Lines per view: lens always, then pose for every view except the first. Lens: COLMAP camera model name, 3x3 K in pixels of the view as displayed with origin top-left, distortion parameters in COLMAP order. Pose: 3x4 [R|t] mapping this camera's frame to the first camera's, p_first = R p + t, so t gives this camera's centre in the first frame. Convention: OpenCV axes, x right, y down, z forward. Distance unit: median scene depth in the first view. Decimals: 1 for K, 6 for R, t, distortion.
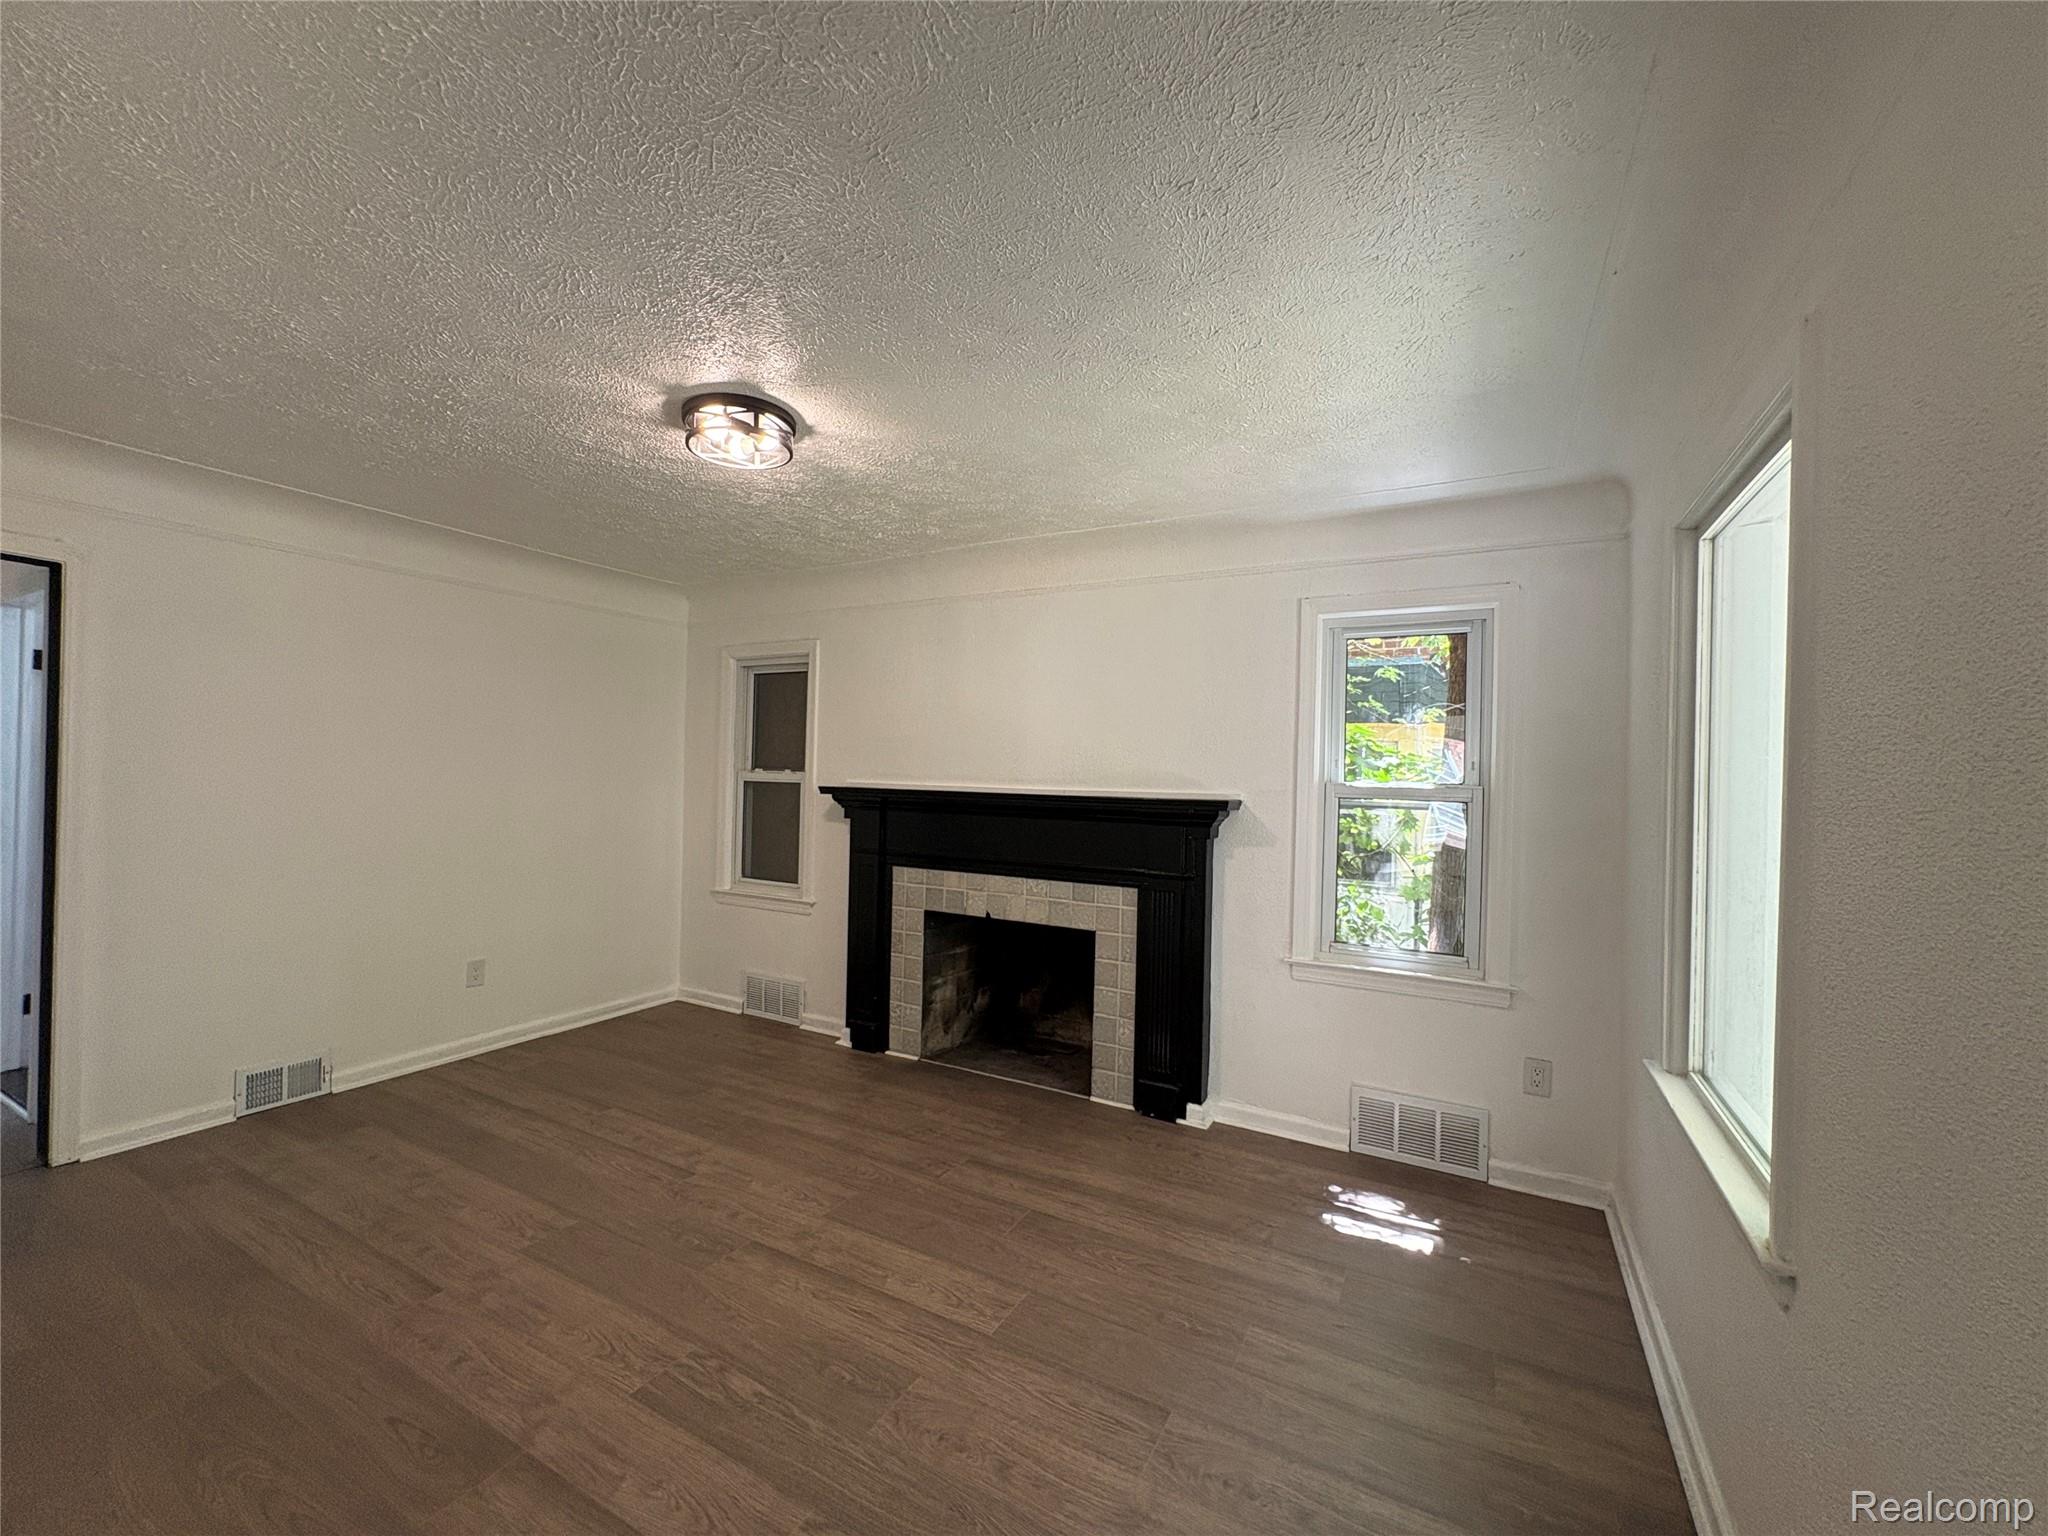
lens RADIAL K [[821.9, 0, 1022.4], [0, 821.9, 773.4], [0, 0, 1]] dist [-0.003628, 0.000191]
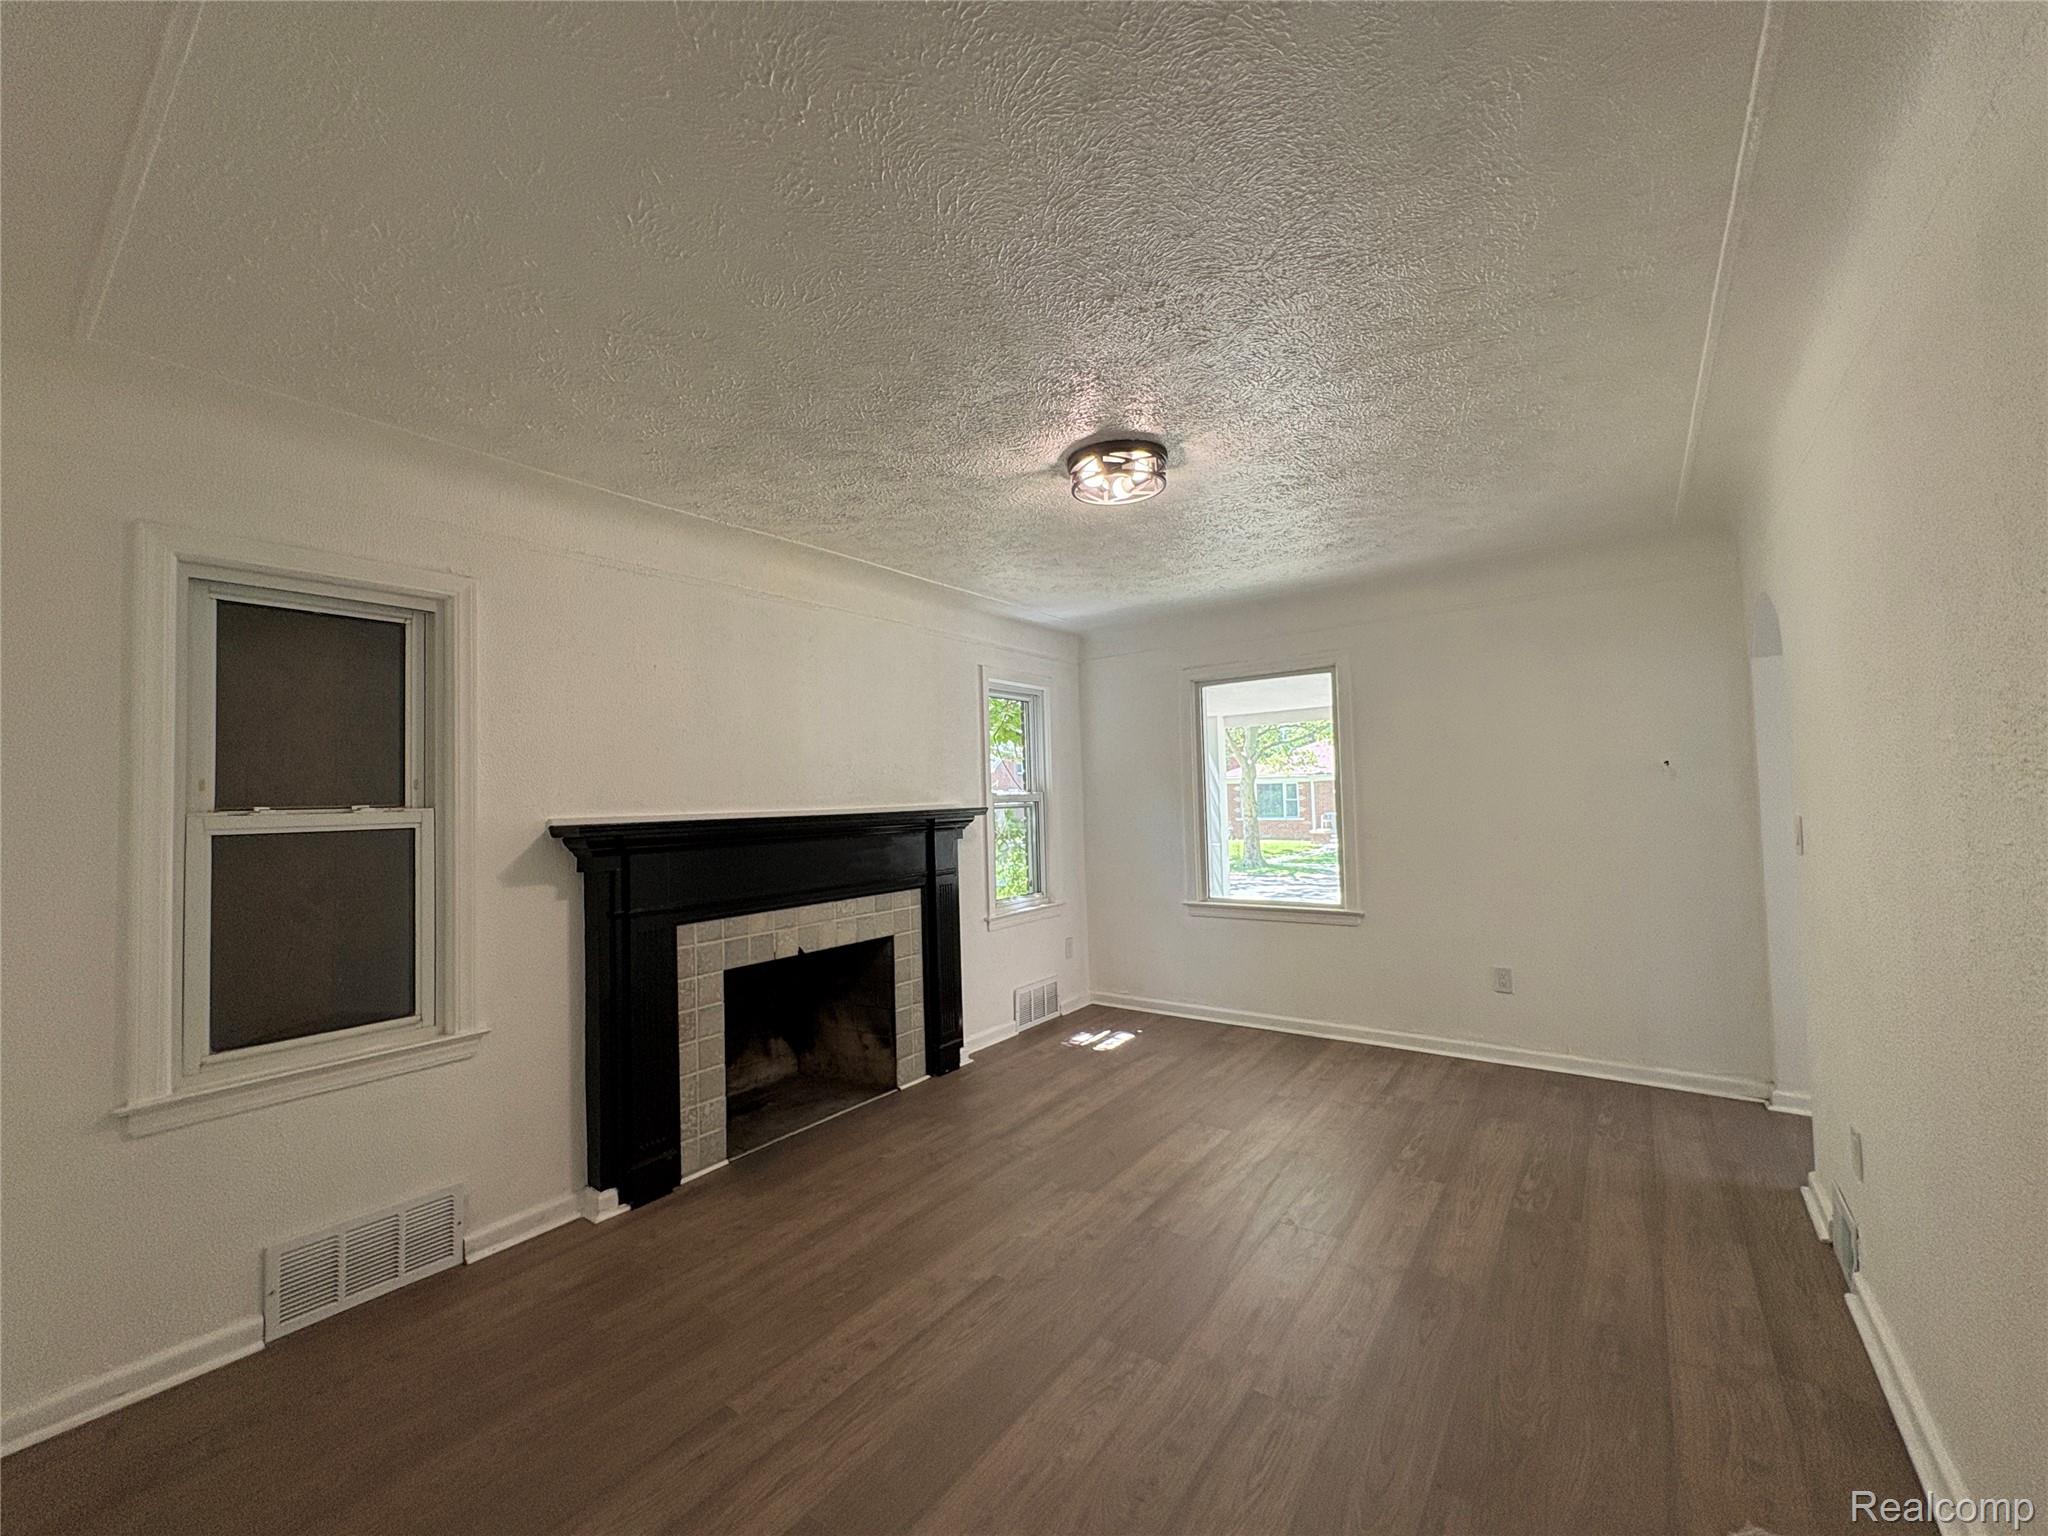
lens RADIAL K [[821.9, 0, 1032.2], [0, 821.9, 781.9], [0, 0, 1]] dist [-0.003628, 0.000191]
pose [[0.125089, -0.009095, 0.992104, -1.046958], [0.030895, 0.999509, 0.005267, -0.012999], [-0.991664, 0.029993, 0.125309, 0.727446]]
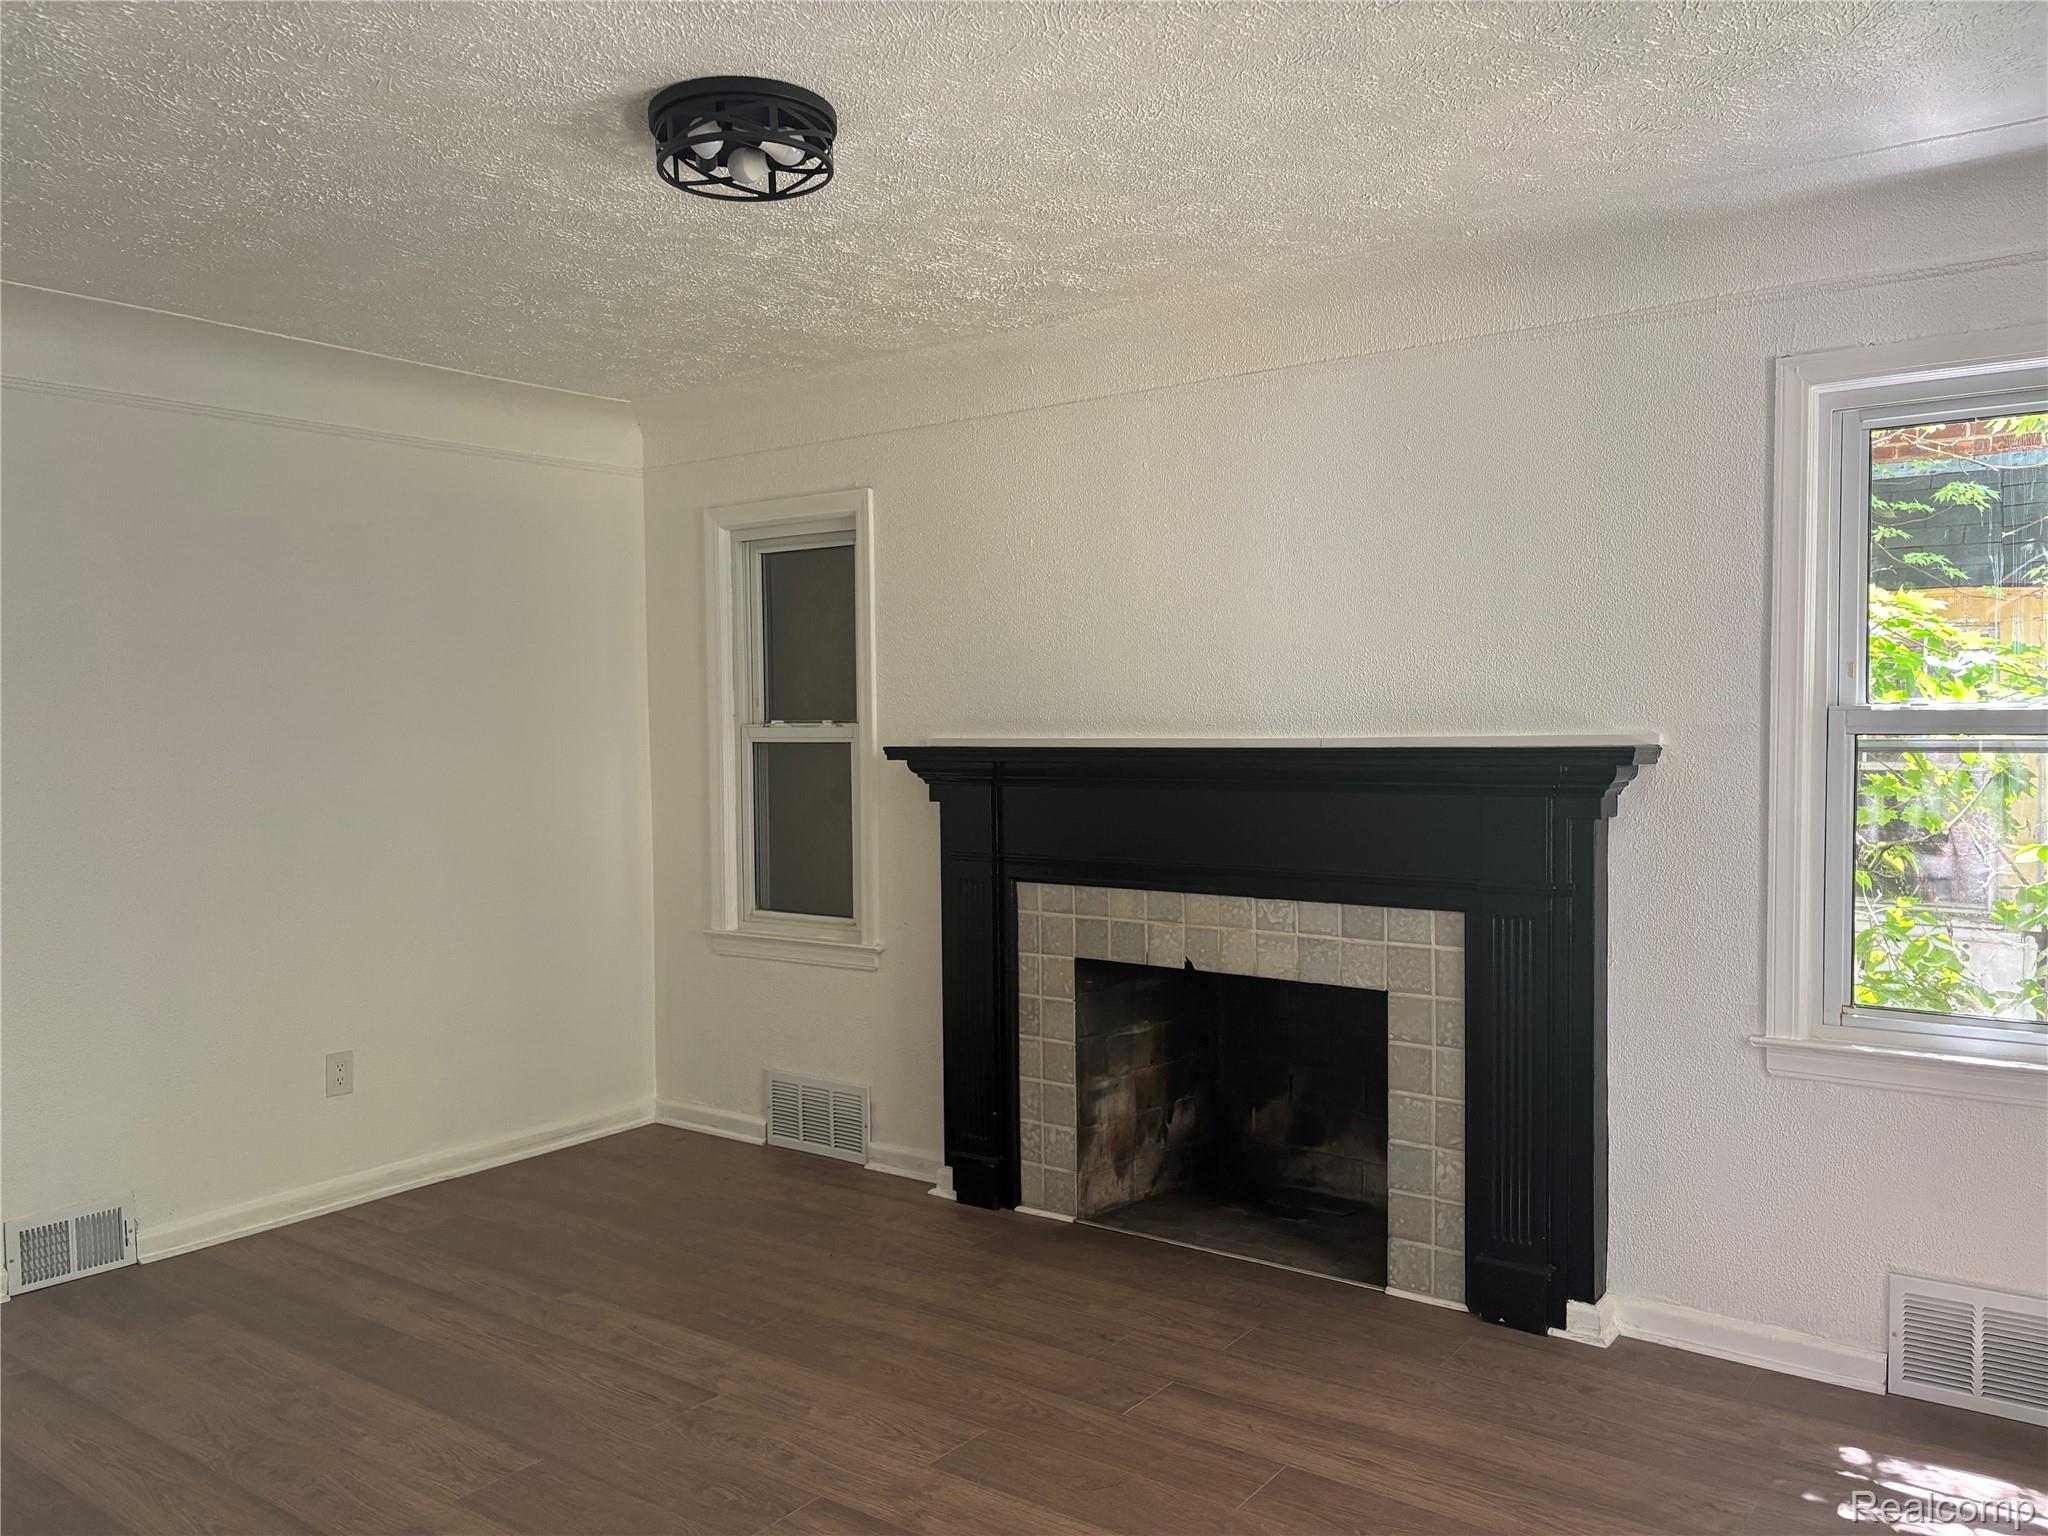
lens RADIAL K [[1545.9, 0, 1013.7], [0, 1545.9, 788.3], [0, 0, 1]] dist [0.049123, -0.064513]
pose [[0.989478, -0.028576, -0.141834, -0.008147], [0.034709, 0.998558, 0.040956, 0.004802], [0.140459, -0.045447, 0.989043, -0.065730]]
